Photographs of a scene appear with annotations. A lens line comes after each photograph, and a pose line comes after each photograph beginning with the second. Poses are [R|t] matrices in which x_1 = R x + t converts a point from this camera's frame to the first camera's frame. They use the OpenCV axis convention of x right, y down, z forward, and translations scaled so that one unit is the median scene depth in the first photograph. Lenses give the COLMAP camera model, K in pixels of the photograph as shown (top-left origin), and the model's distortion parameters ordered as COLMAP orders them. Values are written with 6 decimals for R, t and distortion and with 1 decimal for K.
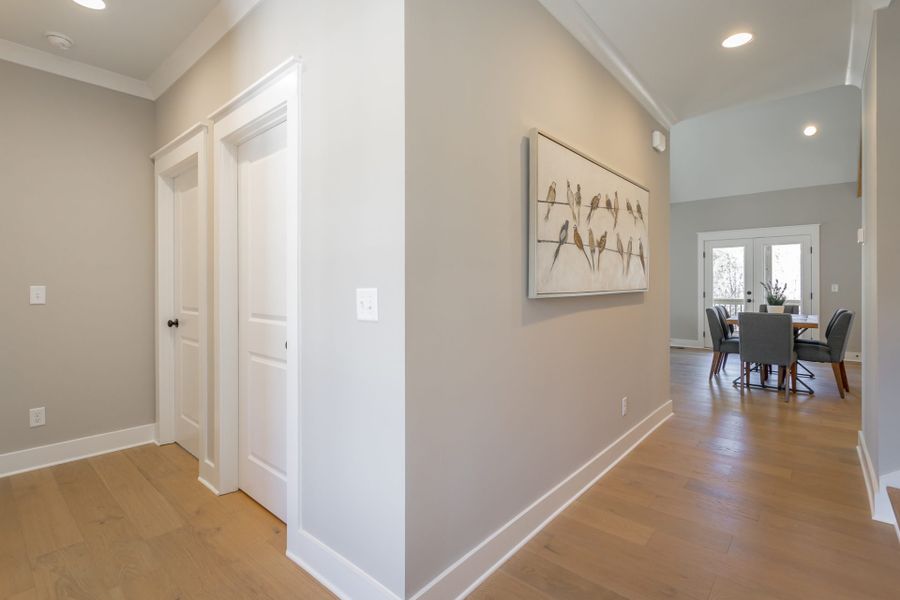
lens RADIAL K [[425.2, 0, 446.8], [0, 425.2, 288.8], [0, 0, 1]] dist [0.000359, 0.002112]
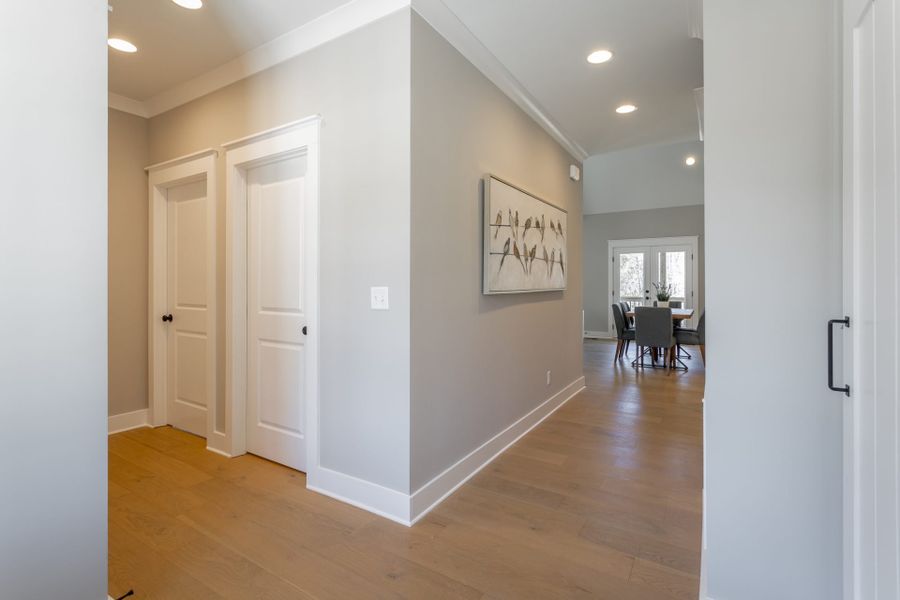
lens RADIAL K [[425.2, 0, 446.2], [0, 425.2, 289.7], [0, 0, 1]] dist [0.000359, 0.002112]
pose [[0.987476, 0.000339, 0.157767, -0.116902], [-0.000945, 0.999992, 0.003767, 0.001341], [-0.157764, -0.003869, 0.987469, -0.282506]]
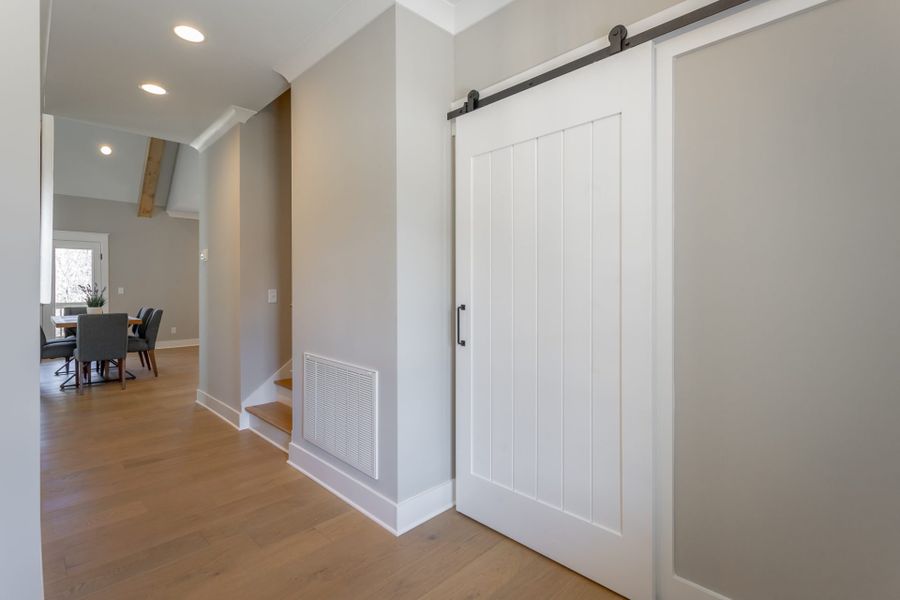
lens RADIAL K [[425.2, 0, 448.0], [0, 425.2, 286.5], [0, 0, 1]] dist [0.000359, 0.002112]
pose [[0.065861, 0.006132, 0.997810, -0.500310], [0.006141, 0.999960, -0.006551, -0.000050], [-0.997810, 0.006559, 0.065820, 0.075022]]
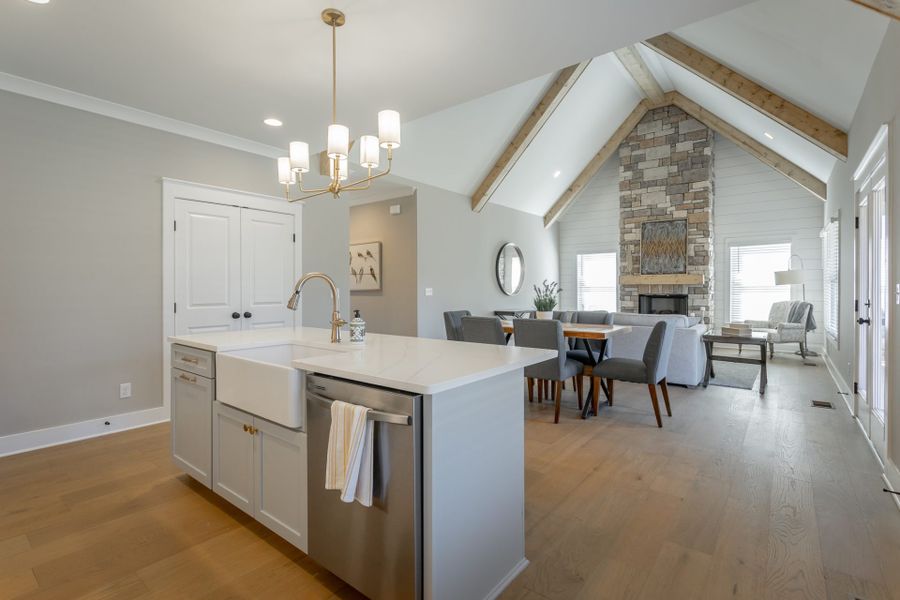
lens RADIAL K [[425.2, 0, 449.4], [0, 425.2, 286.5], [0, 0, 1]] dist [0.000359, 0.002112]
pose [[0.047538, 0.002851, -0.998865, 3.323239], [-0.003299, 0.999991, 0.002697, -0.024897], [0.998864, 0.003167, 0.047547, 1.619292]]
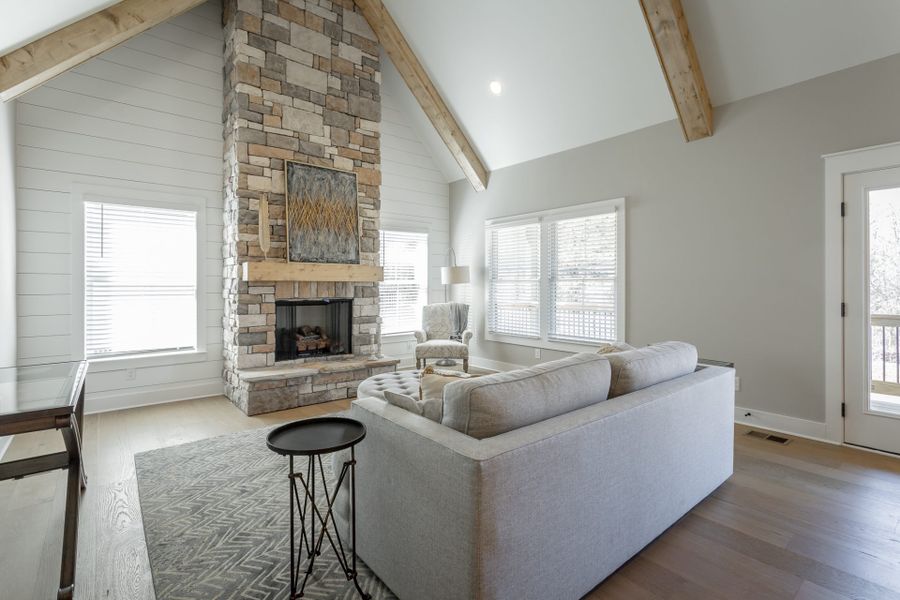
lens RADIAL K [[425.2, 0, 440.6], [0, 425.2, 283.4], [0, 0, 1]] dist [0.000359, 0.002112]
pose [[0.984940, 0.004568, -0.172836, 0.955133], [-0.006600, 0.999916, -0.011189, -0.011988], [0.172770, 0.012161, 0.984887, 1.710927]]
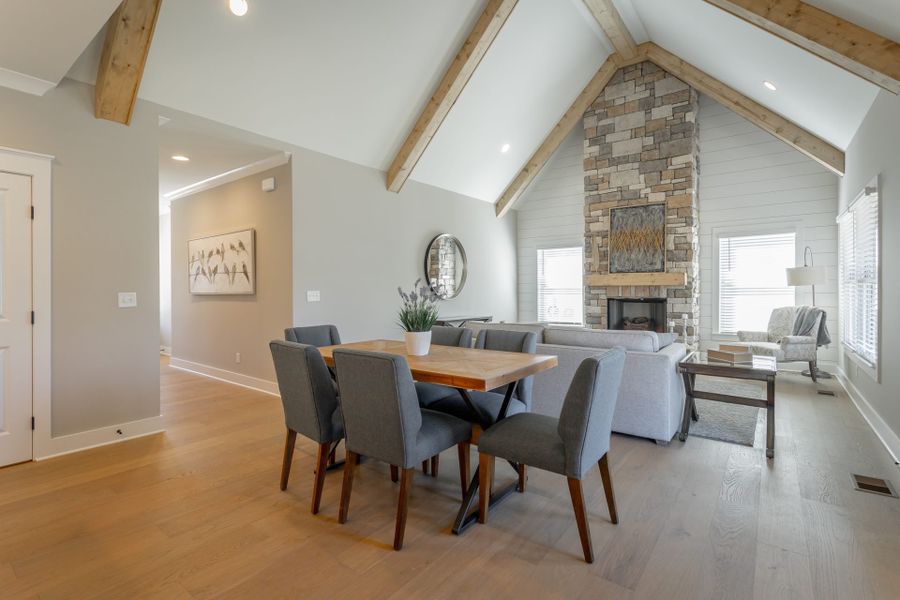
lens RADIAL K [[425.2, 0, 448.8], [0, 425.2, 286.2], [0, 0, 1]] dist [0.000359, 0.002112]
pose [[0.065695, -0.000161, -0.997840, 2.667558], [-0.001574, 0.999999, -0.000265, -0.030887], [0.997839, 0.001588, 0.065694, 2.093814]]
